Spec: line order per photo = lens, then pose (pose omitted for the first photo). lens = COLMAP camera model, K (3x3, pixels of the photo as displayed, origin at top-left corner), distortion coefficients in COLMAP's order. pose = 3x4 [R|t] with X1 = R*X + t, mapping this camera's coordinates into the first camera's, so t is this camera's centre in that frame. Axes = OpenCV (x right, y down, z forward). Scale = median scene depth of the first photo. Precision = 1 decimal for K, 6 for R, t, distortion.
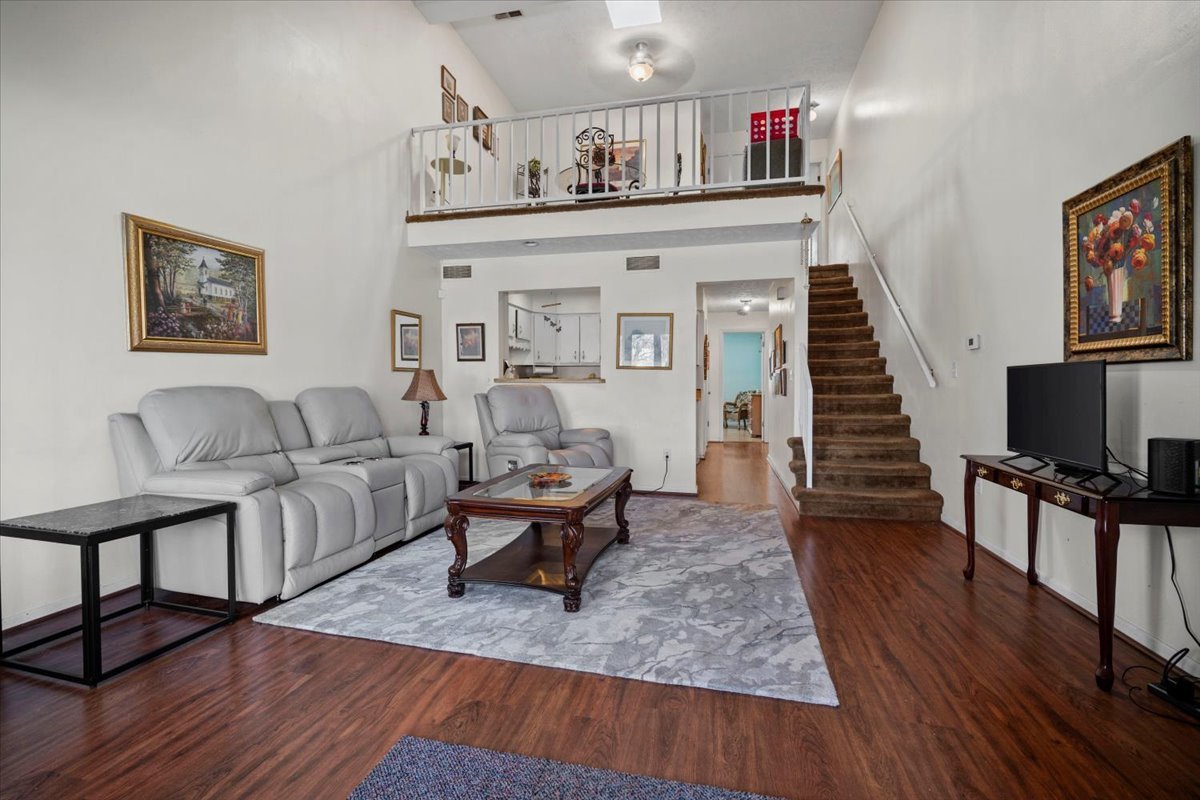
lens RADIAL K [[526.0, 0, 600.0], [0, 526.0, 400.0], [0, 0, 1]] dist [-0.010579, 0.000803]
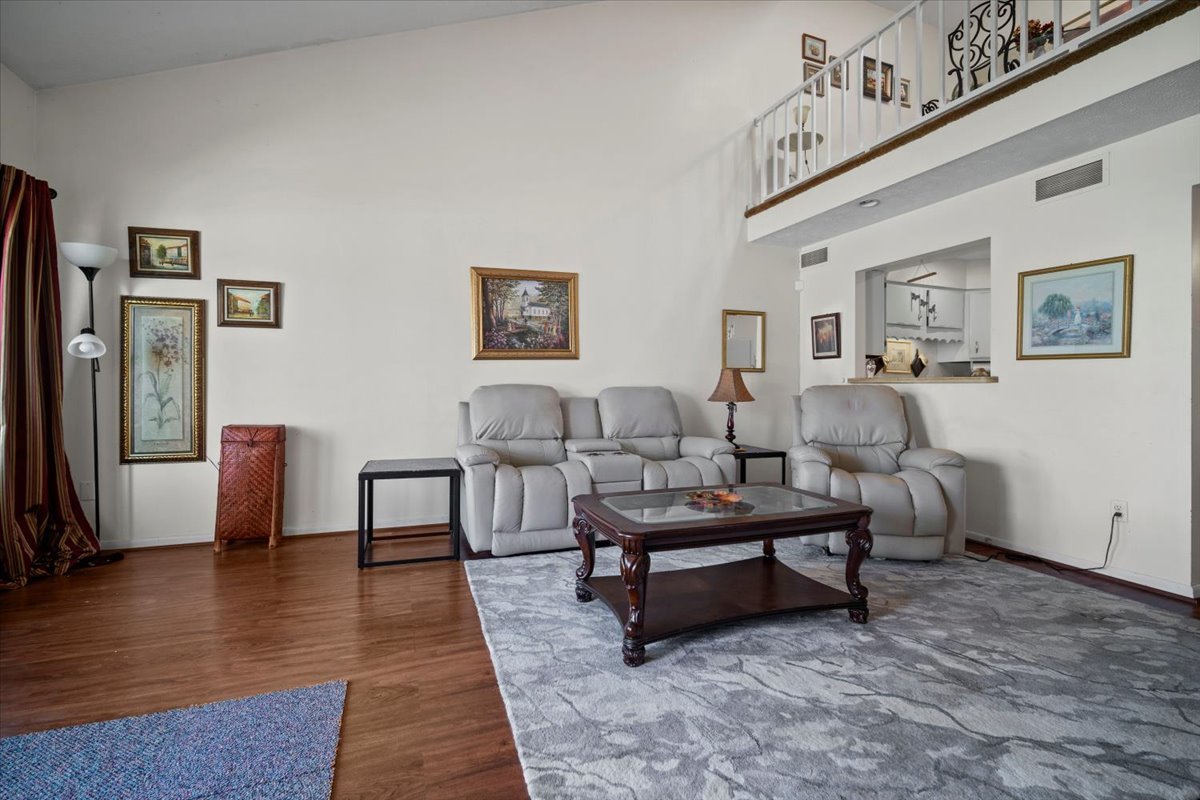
lens RADIAL K [[525.6, 0, 601.9], [0, 525.6, 392.7], [0, 0, 1]] dist [-0.014479, 0.004926]
pose [[0.569585, 0.007085, -0.821902, 0.455839], [-0.030448, 0.999458, -0.012485, 0.004829], [0.821368, 0.032136, 0.569492, 0.405328]]
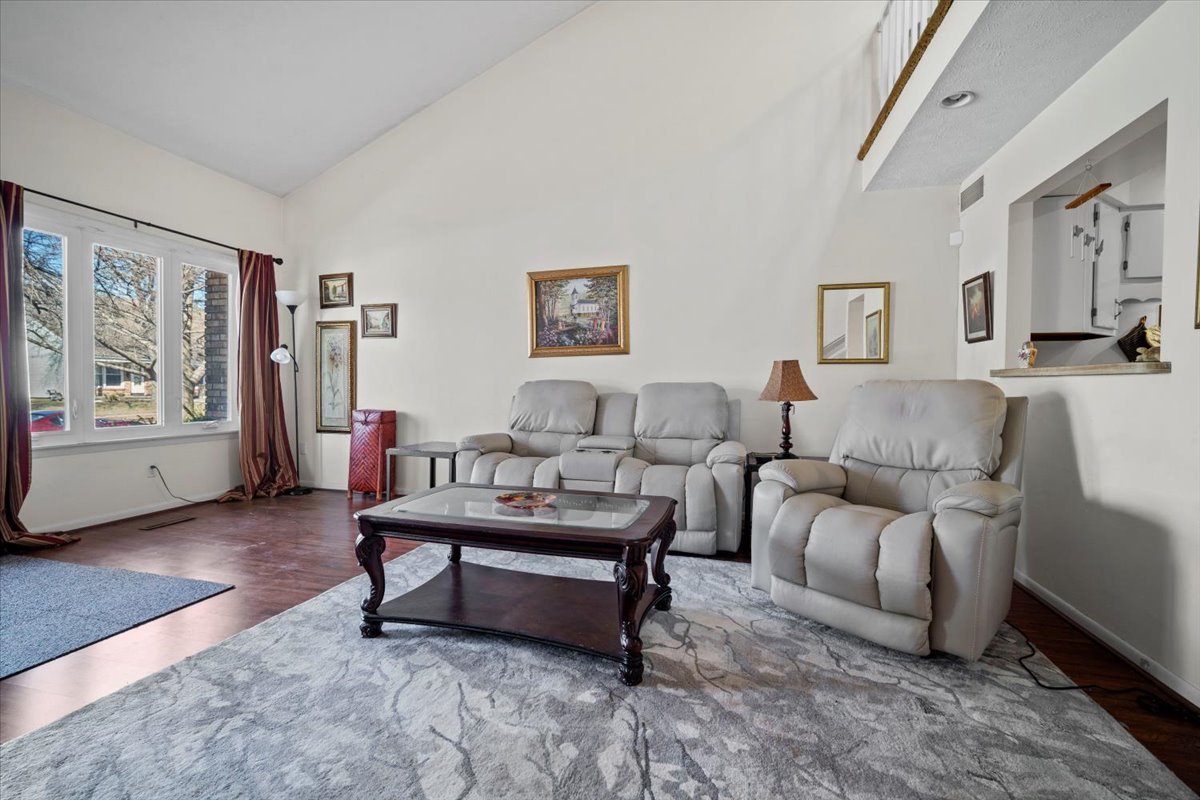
lens RADIAL K [[526.0, 0, 600.0], [0, 526.0, 400.0], [0, 0, 1]] dist [-0.010579, 0.000803]
pose [[-0.025193, 0.026431, -0.999333, 0.627458], [-0.042268, 0.998728, 0.027481, -0.015517], [0.998789, 0.042932, -0.024043, 1.112301]]
